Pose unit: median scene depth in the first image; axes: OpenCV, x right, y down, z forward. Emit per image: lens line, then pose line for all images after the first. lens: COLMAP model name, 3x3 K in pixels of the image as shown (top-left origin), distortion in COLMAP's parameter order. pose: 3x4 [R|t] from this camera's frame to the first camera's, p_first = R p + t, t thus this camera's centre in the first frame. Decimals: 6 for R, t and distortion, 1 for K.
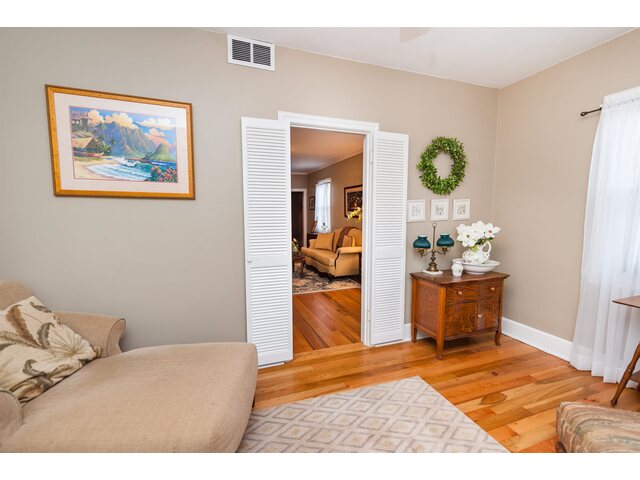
lens RADIAL K [[283.4, 0, 317.1], [0, 283.4, 241.8], [0, 0, 1]] dist [0.000946, -0.000128]
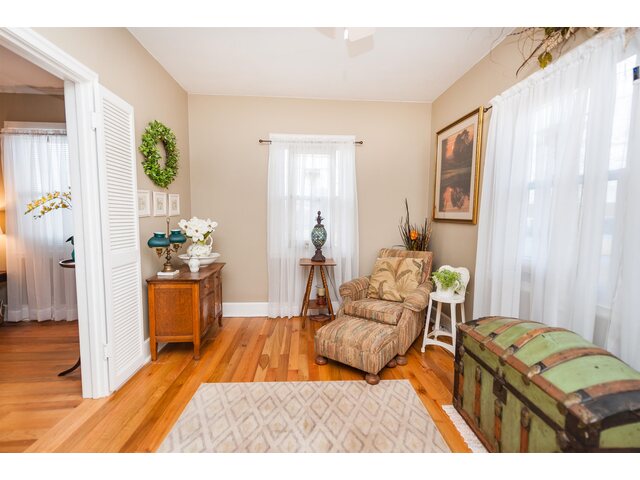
lens RADIAL K [[283.4, 0, 317.1], [0, 283.4, 241.8], [0, 0, 1]] dist [0.000946, -0.000128]
pose [[0.280051, -0.074220, 0.957112, -0.420854], [0.084160, 0.995066, 0.052538, 0.002591], [-0.956289, 0.065837, 0.284916, 0.390584]]
